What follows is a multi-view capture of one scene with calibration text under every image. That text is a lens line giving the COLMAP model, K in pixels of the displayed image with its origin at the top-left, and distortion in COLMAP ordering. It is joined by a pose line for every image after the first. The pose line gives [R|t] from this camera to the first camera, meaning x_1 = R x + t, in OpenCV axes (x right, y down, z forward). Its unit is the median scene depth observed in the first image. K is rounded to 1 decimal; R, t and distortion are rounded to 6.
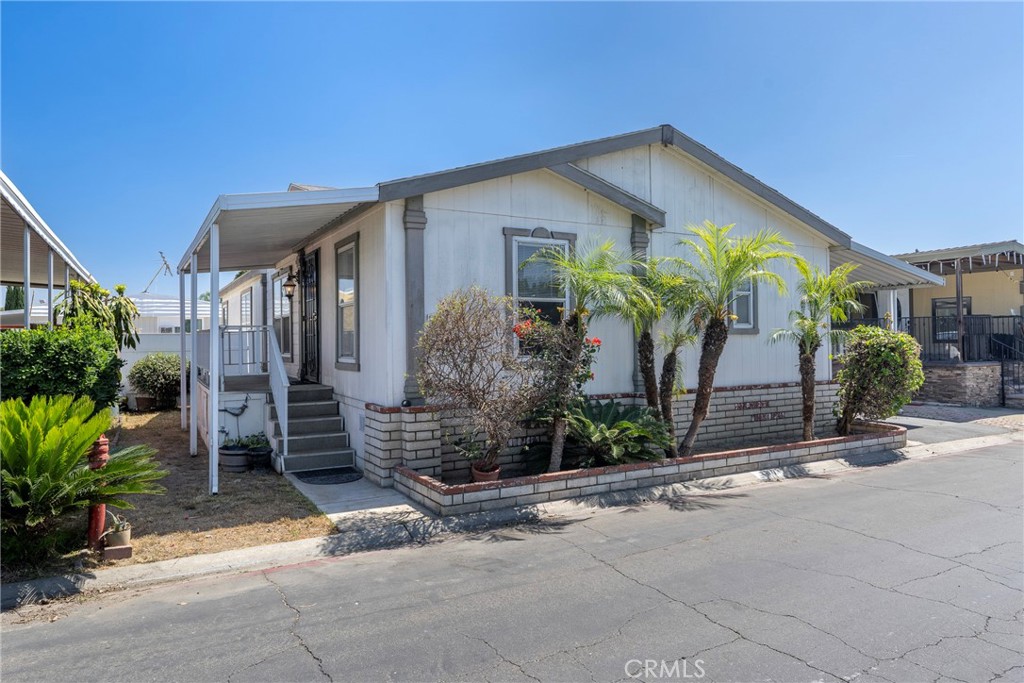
lens RADIAL K [[648.9, 0, 505.8], [0, 648.9, 332.6], [0, 0, 1]] dist [0.000977, -0.000594]
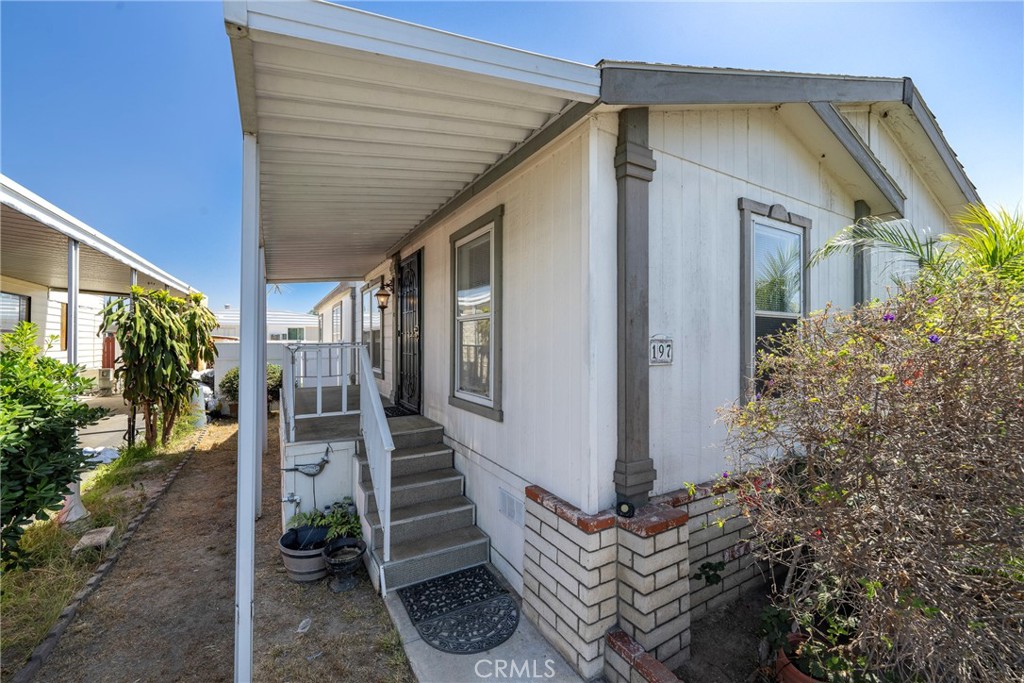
lens RADIAL K [[415.8, 0, 518.2], [0, 415.8, 342.7], [0, 0, 1]] dist [0.001376, -0.000302]
pose [[0.999699, 0.011209, 0.021826, -0.203585], [-0.011495, 0.999849, 0.013045, -0.022809], [-0.021676, -0.013292, 0.999677, 0.546342]]
